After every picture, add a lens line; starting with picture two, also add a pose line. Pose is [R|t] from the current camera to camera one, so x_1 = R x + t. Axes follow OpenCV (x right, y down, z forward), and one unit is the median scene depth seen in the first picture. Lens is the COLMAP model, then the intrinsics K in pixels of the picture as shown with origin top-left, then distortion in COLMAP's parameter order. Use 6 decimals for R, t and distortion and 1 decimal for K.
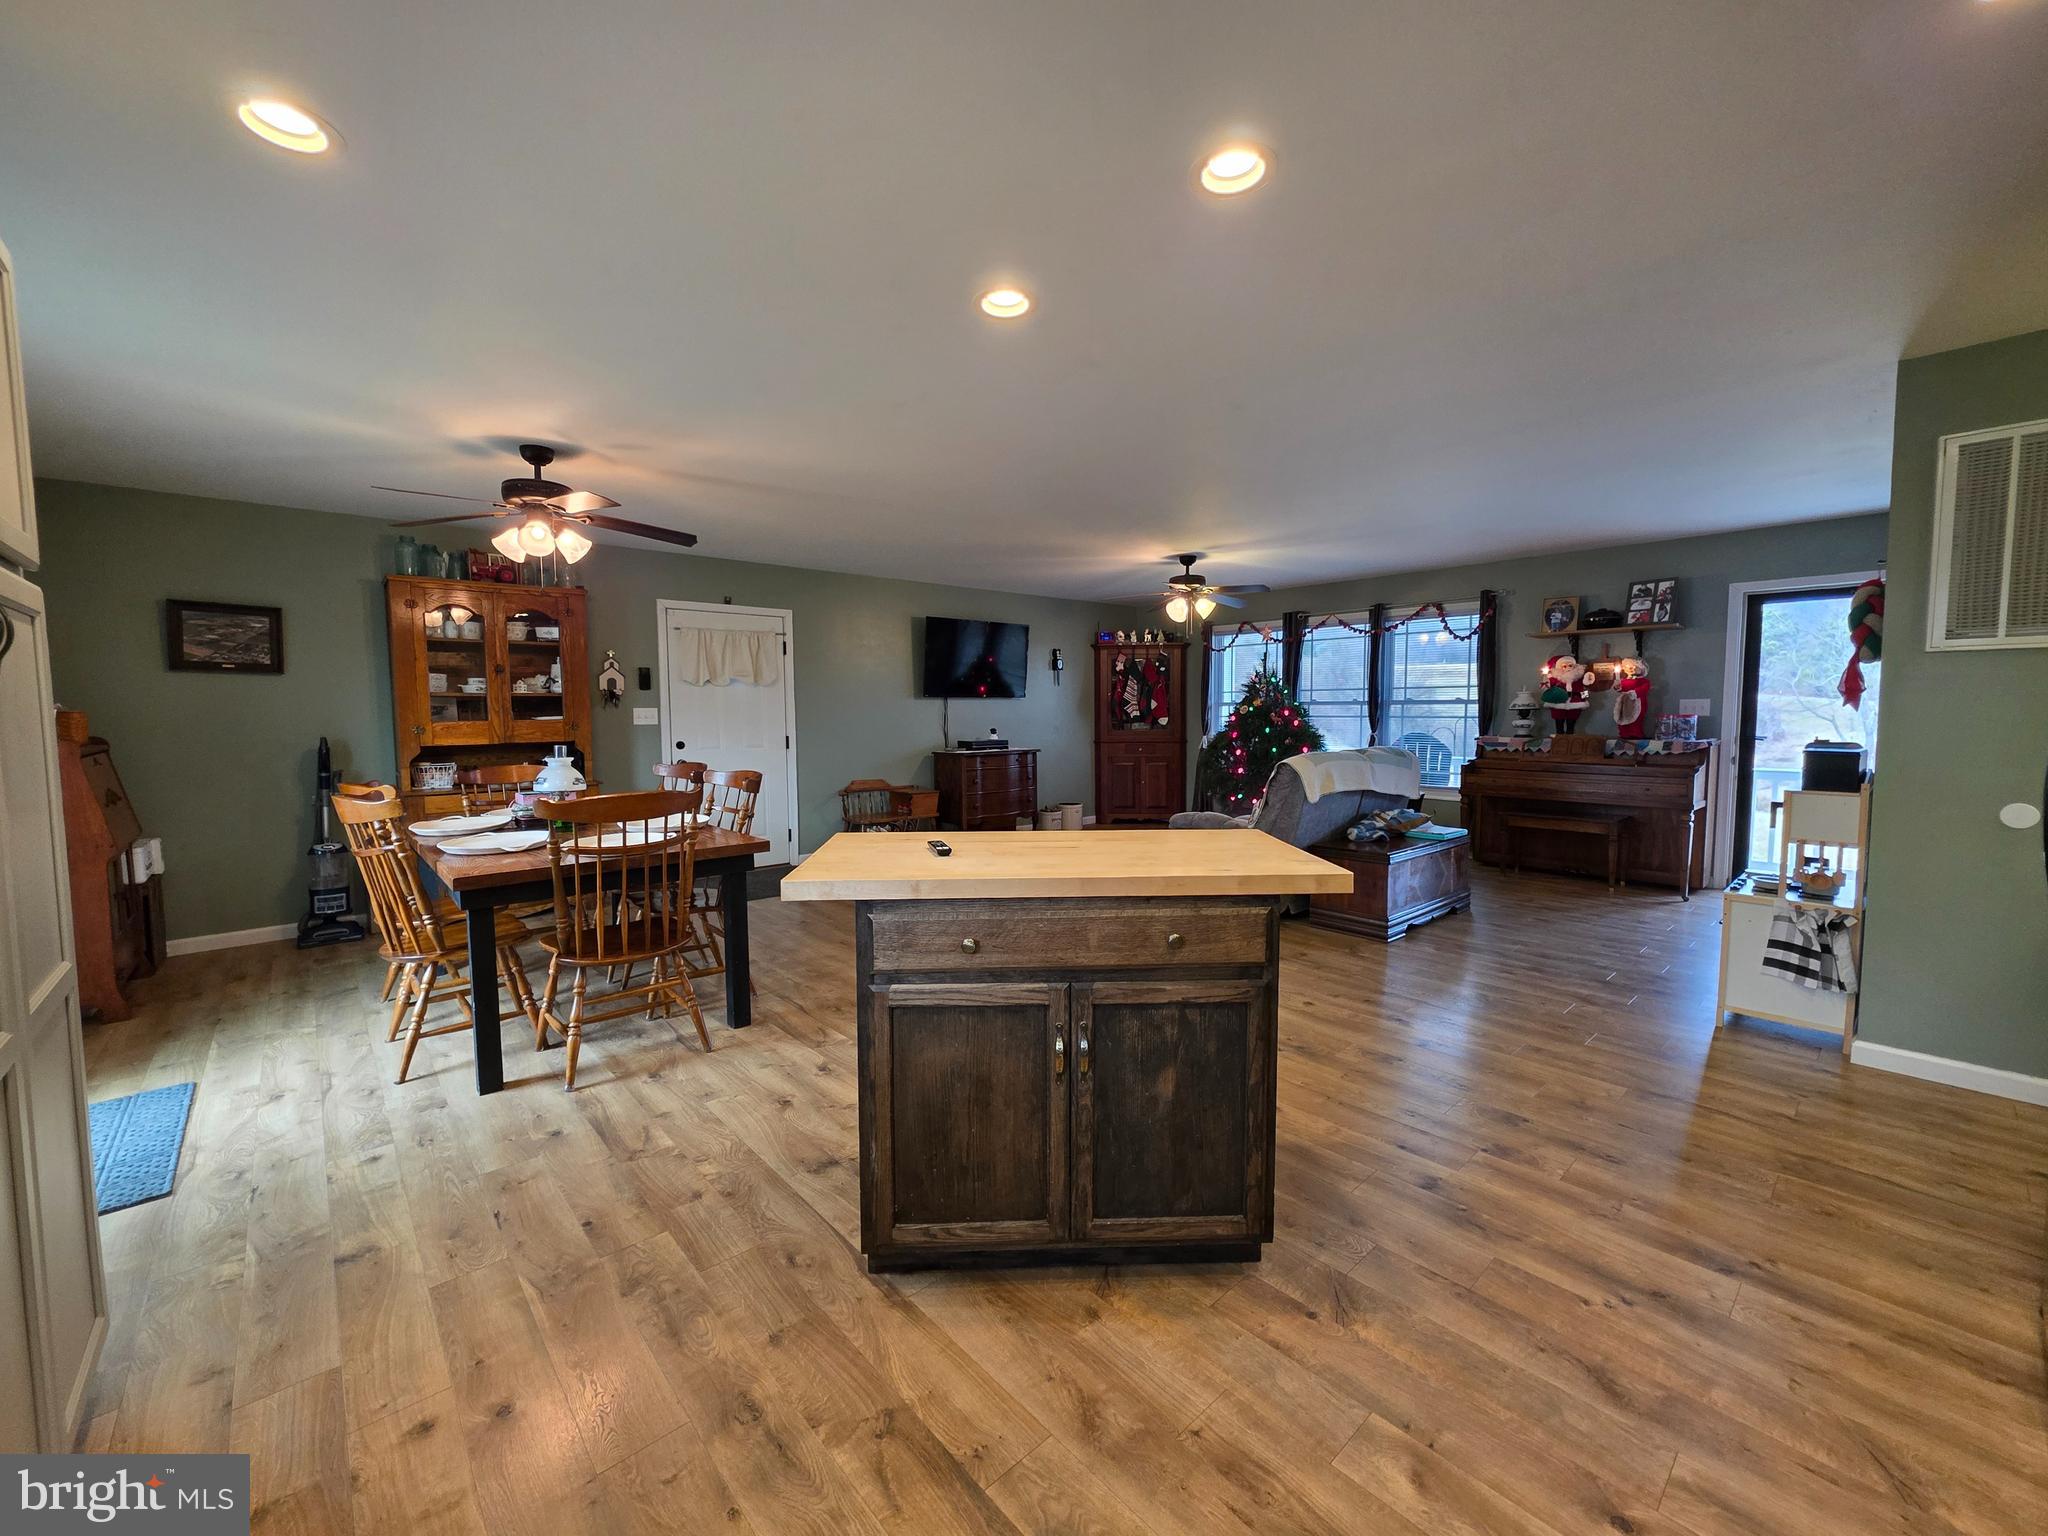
lens RADIAL K [[816.7, 0, 1021.8], [0, 816.7, 766.8], [0, 0, 1]] dist [0.002558, -0.000012]
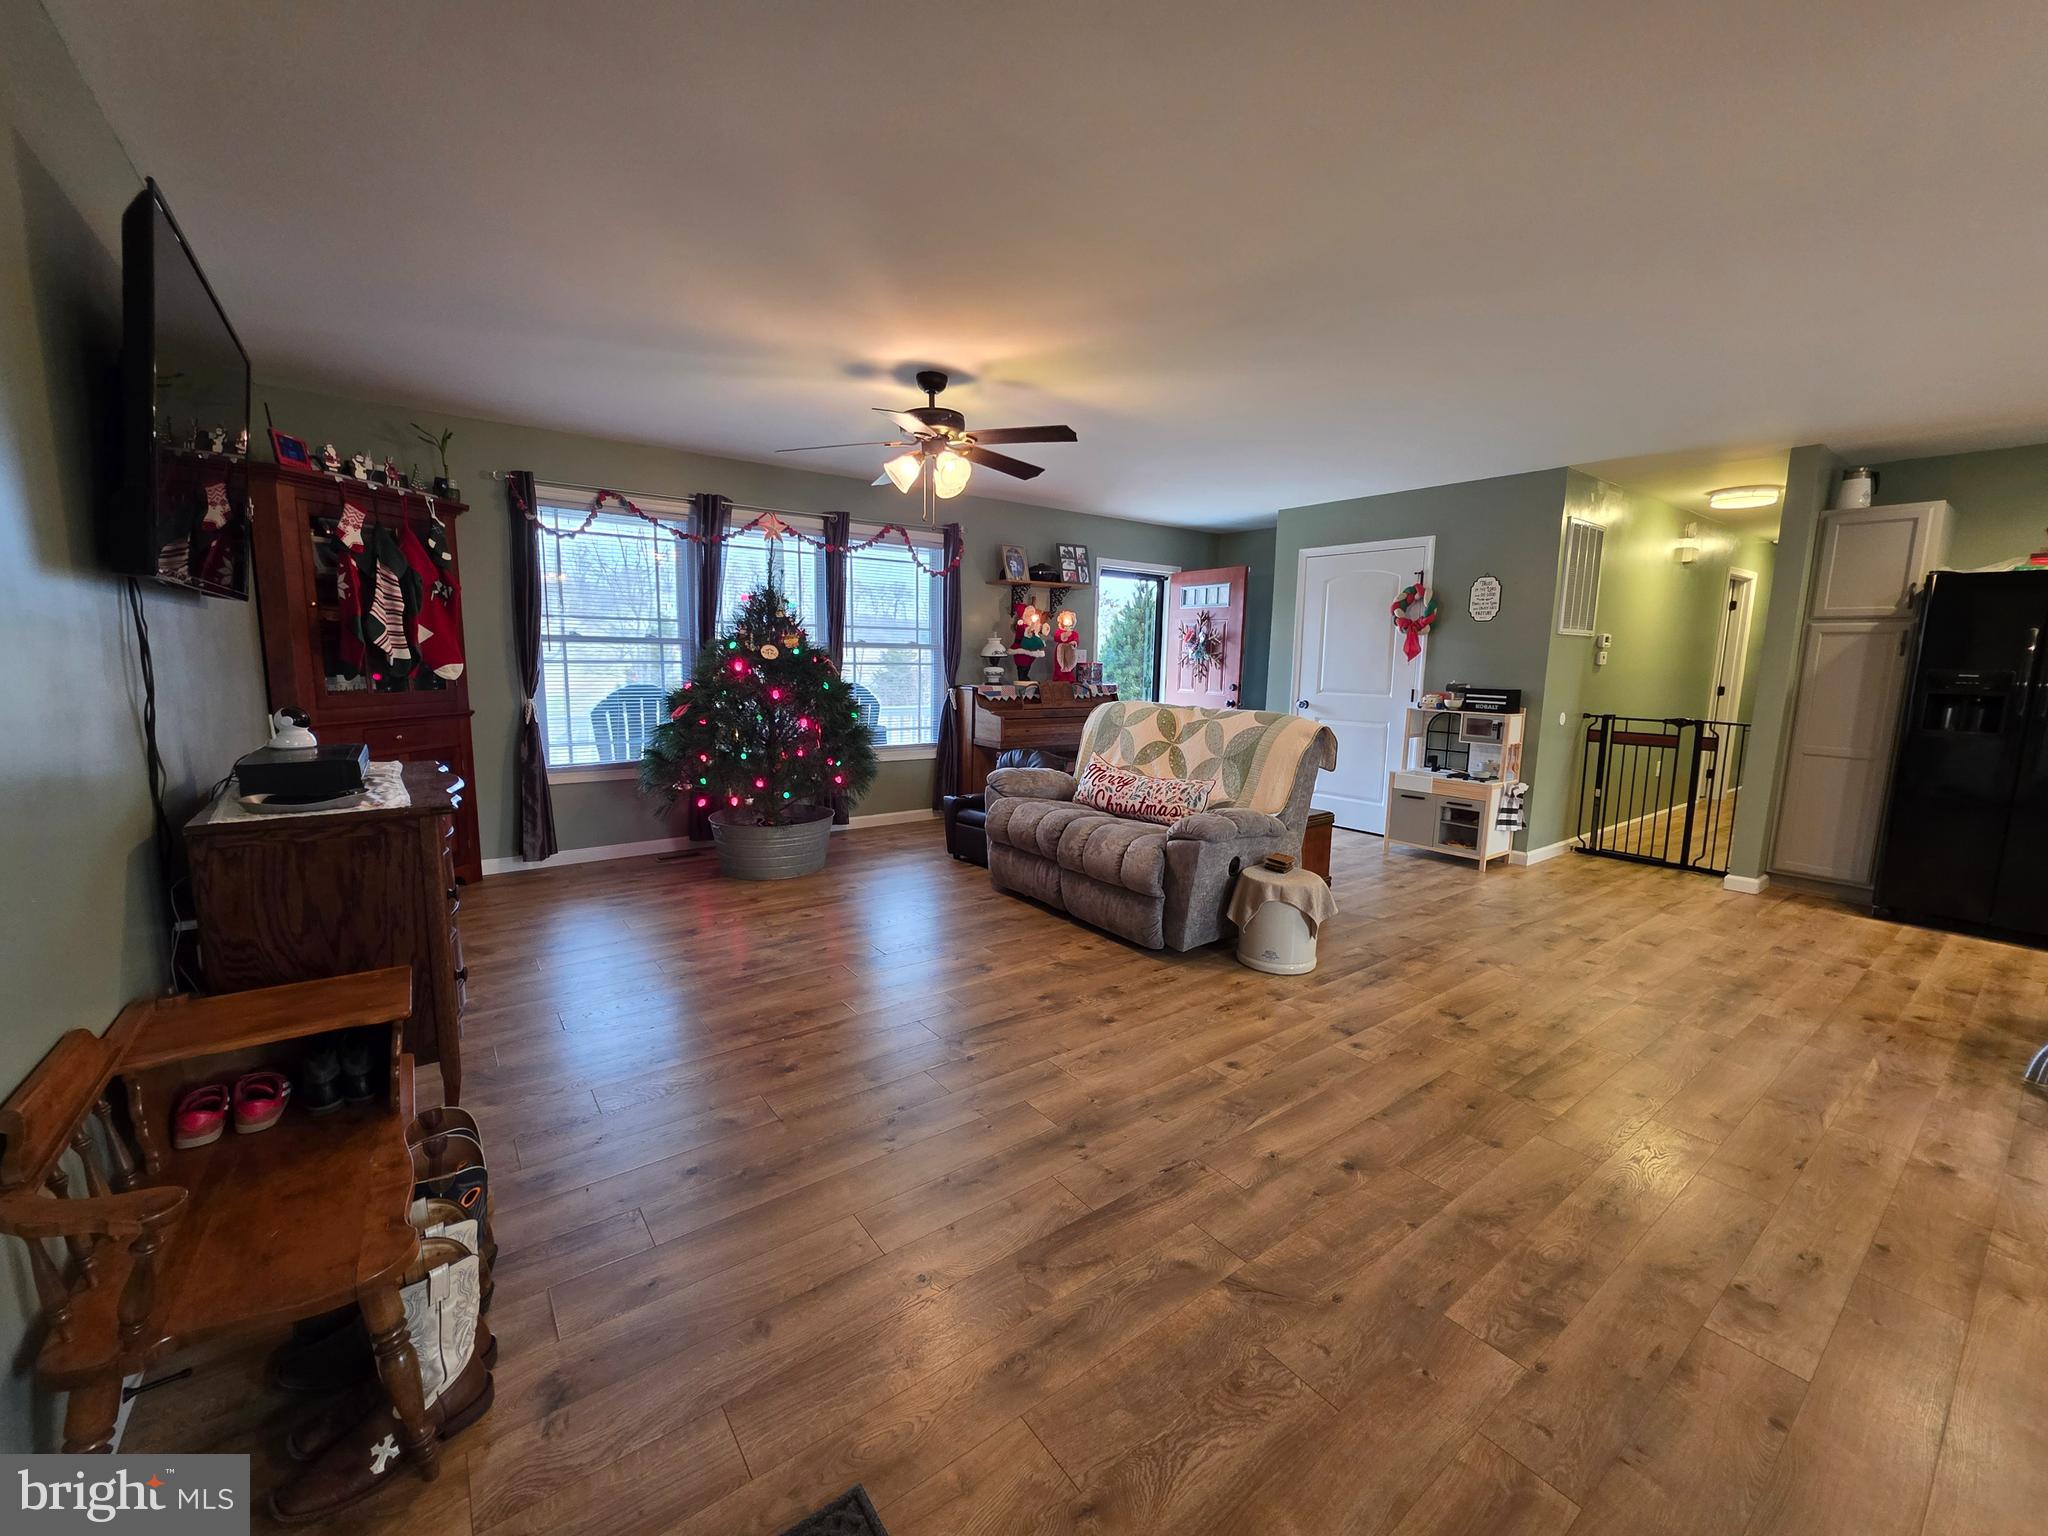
lens RADIAL K [[816.7, 0, 1021.8], [0, 816.7, 766.8], [0, 0, 1]] dist [0.002558, -0.000012]
pose [[0.082328, -0.129621, 0.988140, -0.397473], [0.052955, 0.990674, 0.125541, -0.065119], [-0.995197, 0.041991, 0.088425, 0.956925]]
